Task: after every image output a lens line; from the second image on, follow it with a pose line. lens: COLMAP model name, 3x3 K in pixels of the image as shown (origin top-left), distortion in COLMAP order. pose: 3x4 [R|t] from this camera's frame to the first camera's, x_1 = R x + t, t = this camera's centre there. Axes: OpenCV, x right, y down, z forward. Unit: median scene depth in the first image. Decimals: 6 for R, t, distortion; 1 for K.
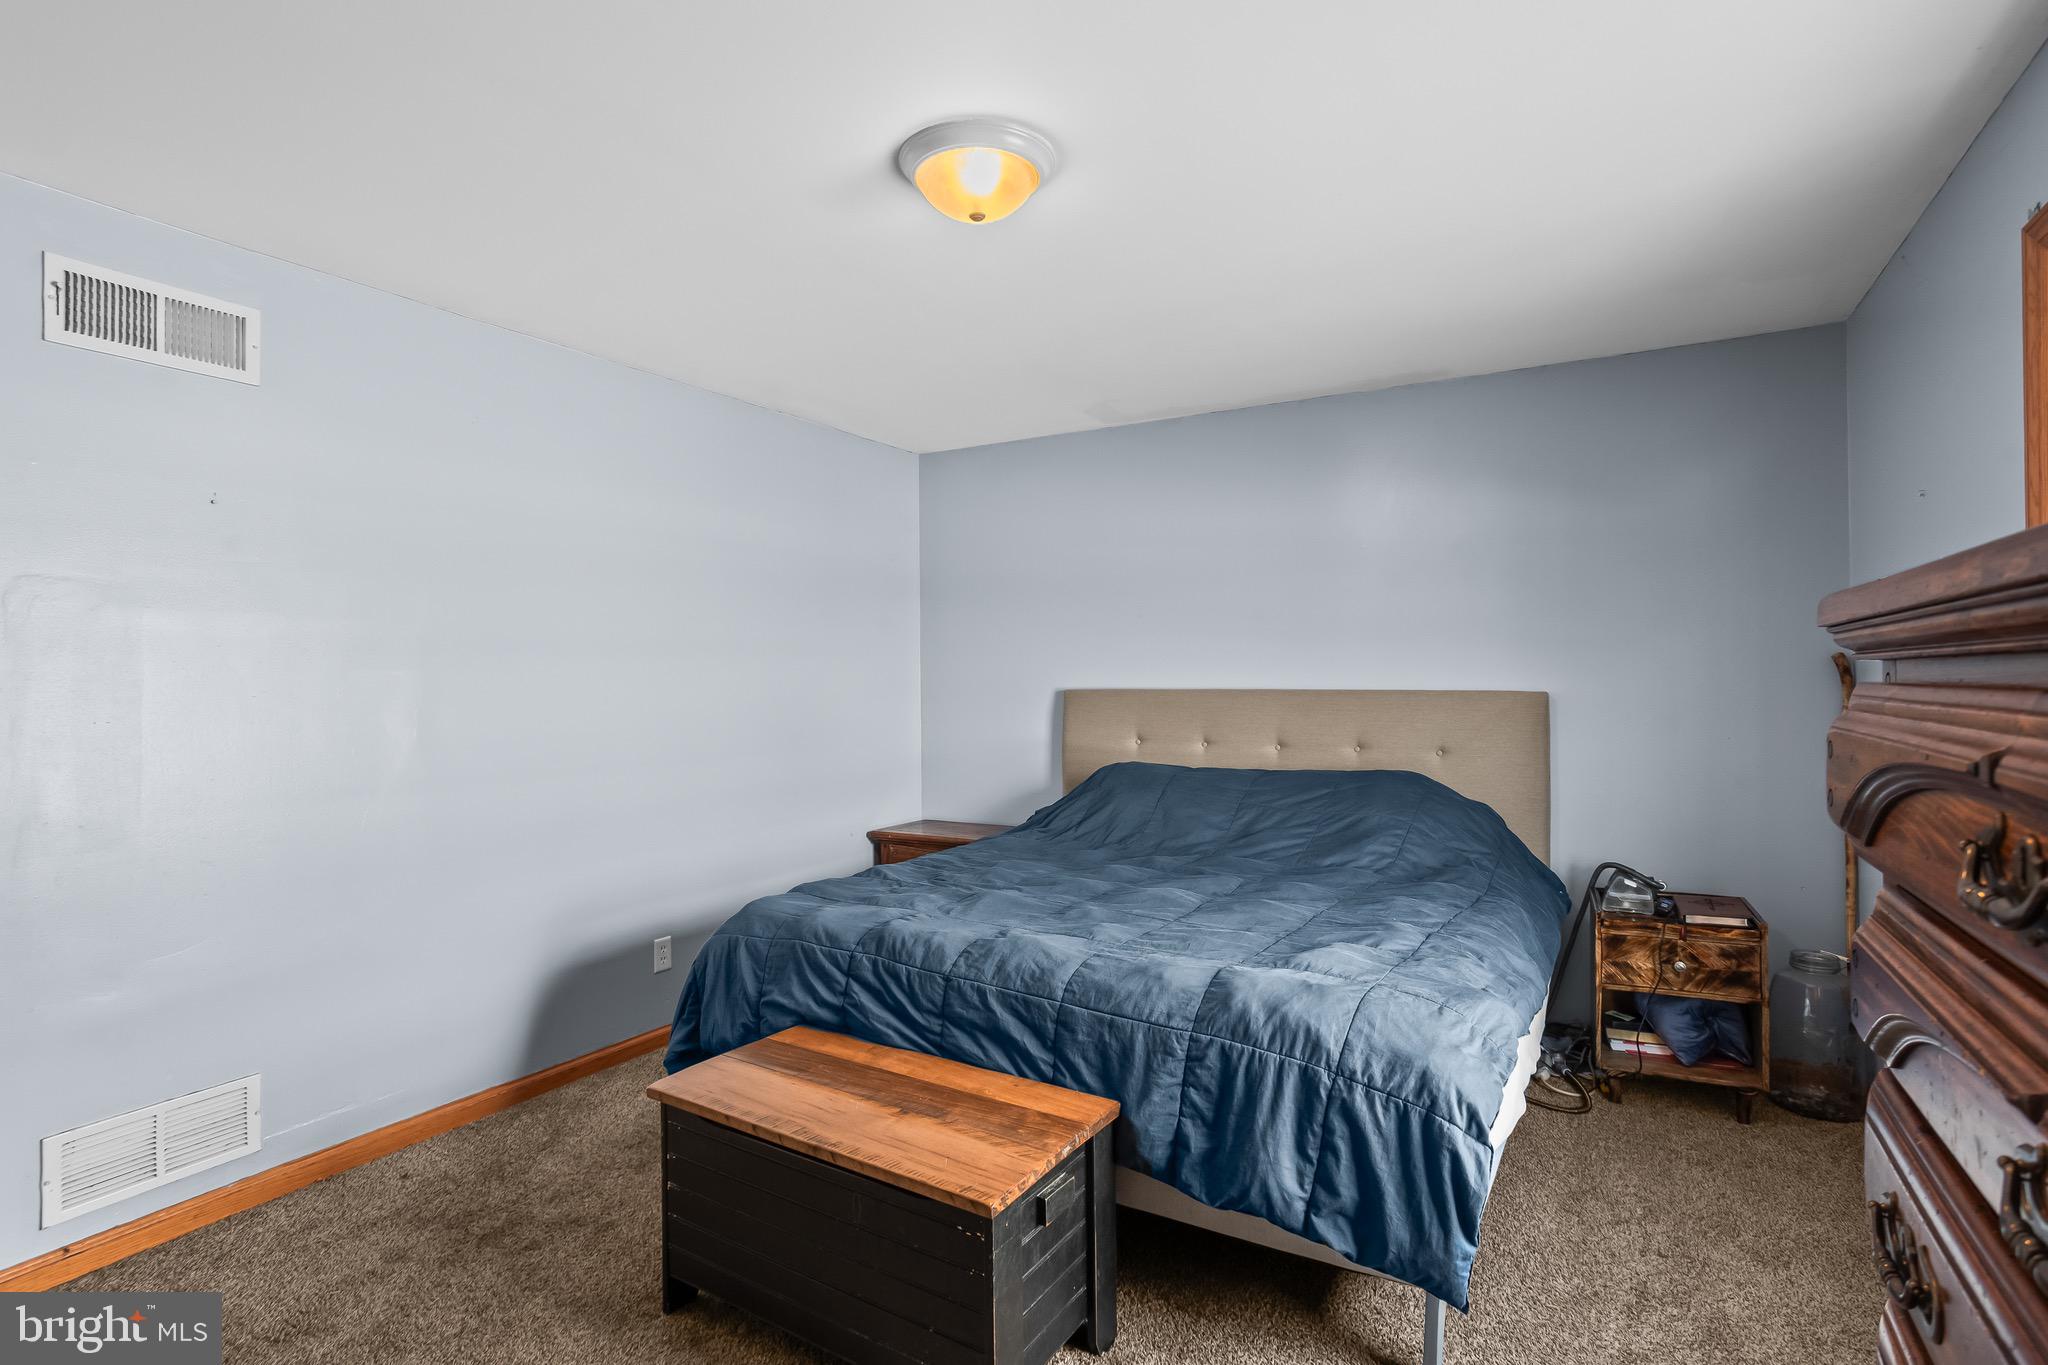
lens RADIAL K [[1012.7, 0, 1018.5], [0, 1012.7, 665.8], [0, 0, 1]] dist [-0.057394, 0.045210]
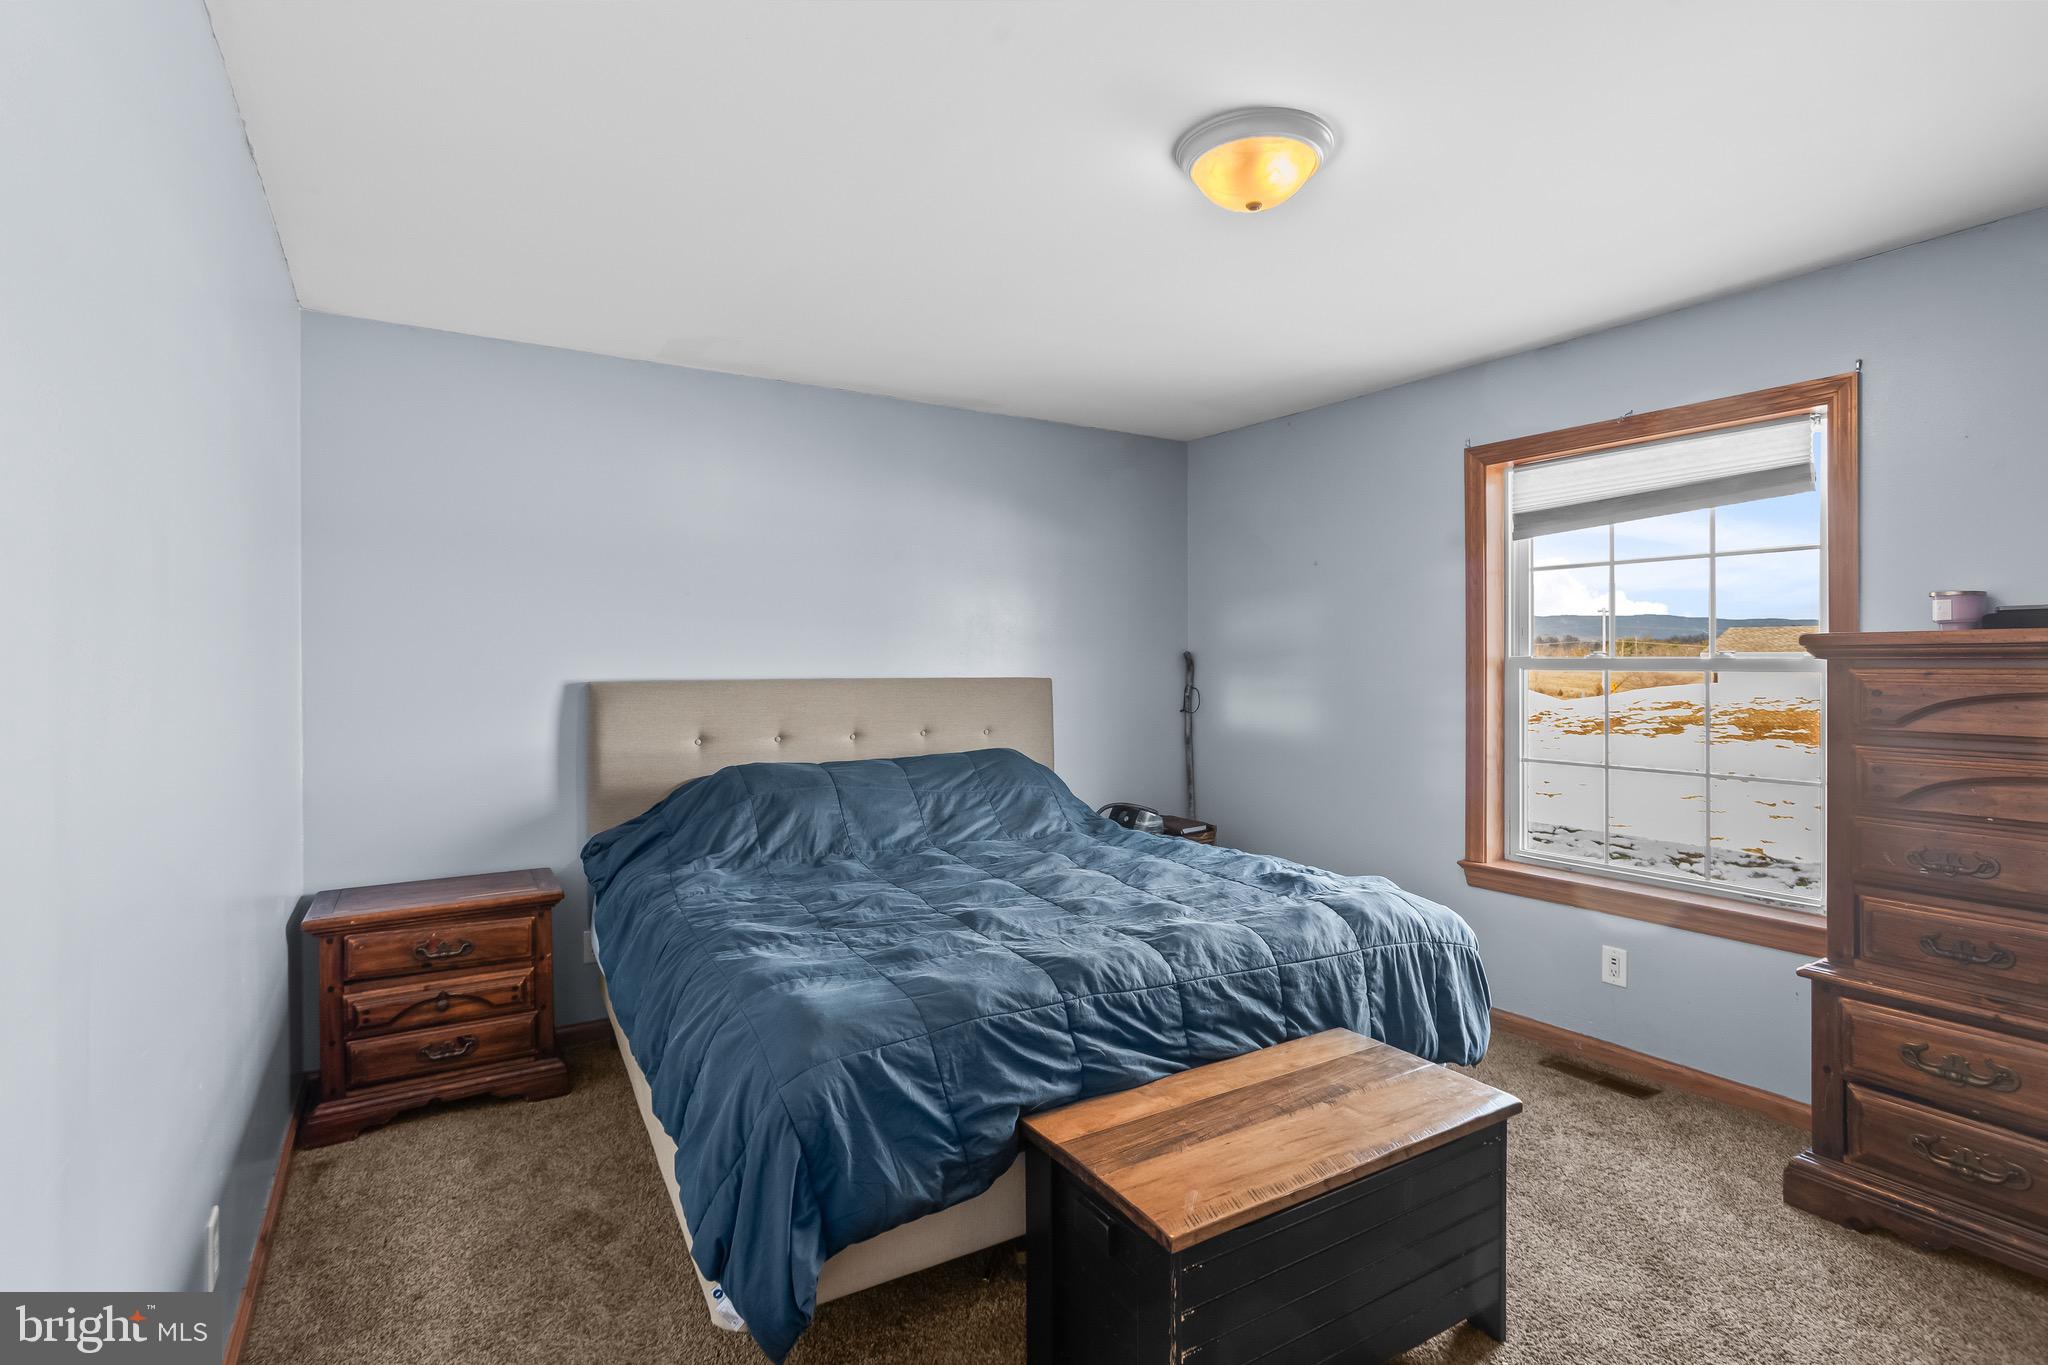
lens RADIAL K [[996.8, 0, 1031.4], [0, 996.8, 651.8], [0, 0, 1]] dist [-0.046642, 0.034730]
pose [[0.438047, 0.011288, 0.898881, -0.986673], [-0.009259, 0.999925, -0.008045, 0.006635], [-0.898904, -0.004799, 0.438118, 0.733509]]
